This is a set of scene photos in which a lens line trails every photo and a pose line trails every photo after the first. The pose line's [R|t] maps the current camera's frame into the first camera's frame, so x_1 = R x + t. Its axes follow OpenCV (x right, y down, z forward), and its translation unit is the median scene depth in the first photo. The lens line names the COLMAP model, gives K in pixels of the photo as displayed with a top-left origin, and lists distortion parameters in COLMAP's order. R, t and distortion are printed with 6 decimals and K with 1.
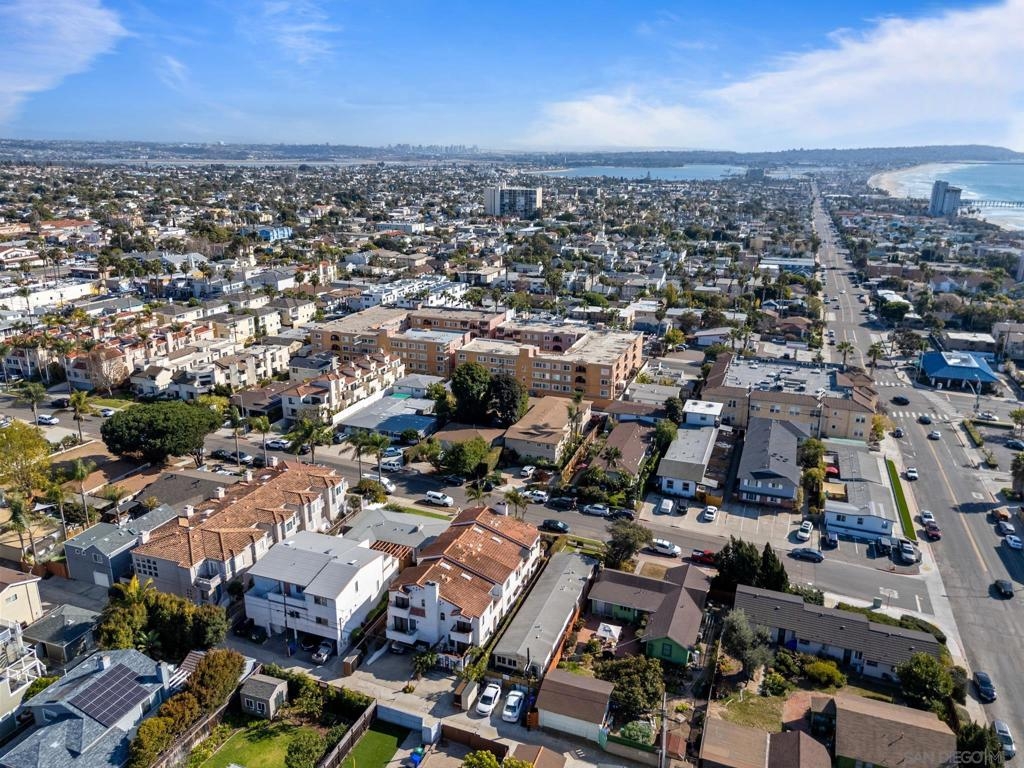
lens RADIAL K [[758.5, 0, 512.0], [0, 758.5, 384.0], [0, 0, 1]] dist [0.106535, -0.135792]
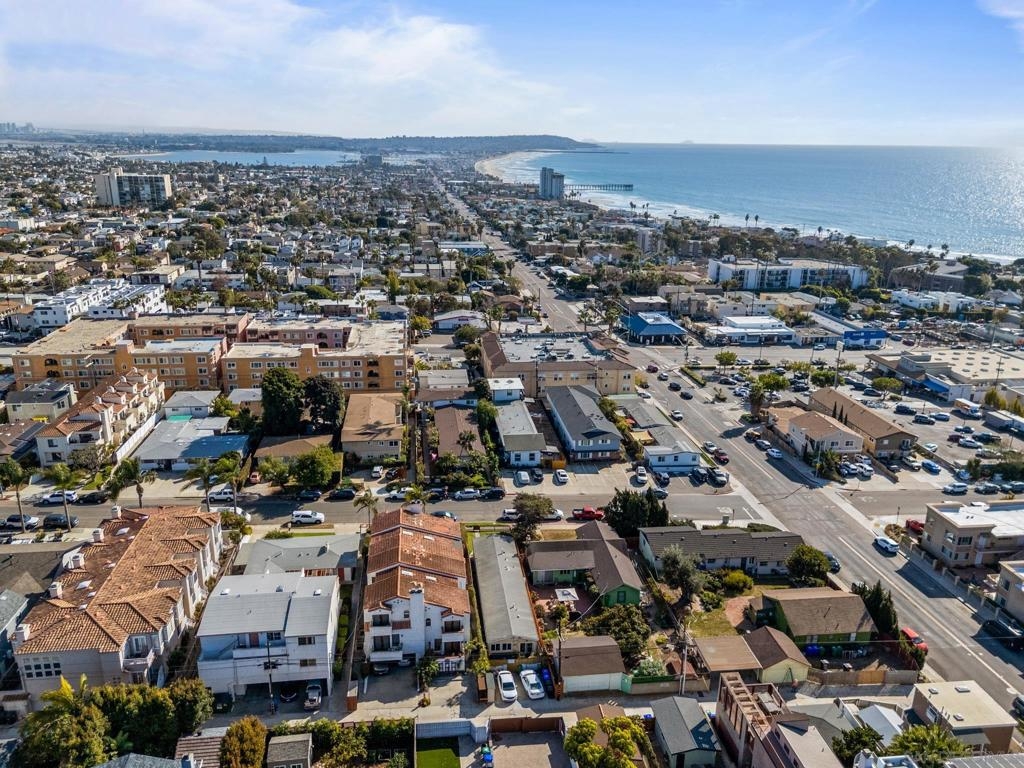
lens RADIAL K [[774.9, 0, 512.0], [0, 774.9, 384.0], [0, 0, 1]] dist [0.098134, -0.094343]
pose [[0.885938, -0.132449, 0.444491, -0.188462], [0.127462, 0.990986, 0.041242, -0.010560], [-0.445946, 0.020118, 0.894834, 0.029250]]
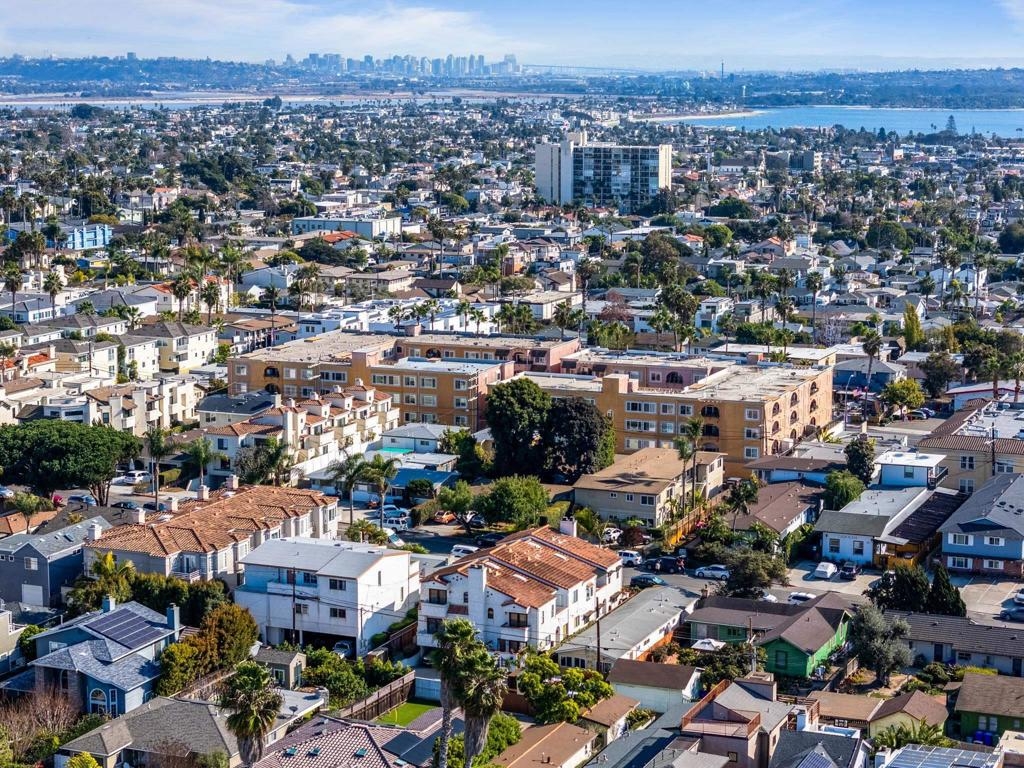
lens RADIAL K [[2089.5, 0, 512.0], [0, 2089.5, 384.0], [0, 0, 1]] dist [-0.018988, 0.250348]
pose [[0.998984, 0.002006, -0.045021, 0.012298], [-0.008555, 0.989286, -0.145739, 0.181493], [0.044246, 0.145976, 0.988298, -0.533713]]
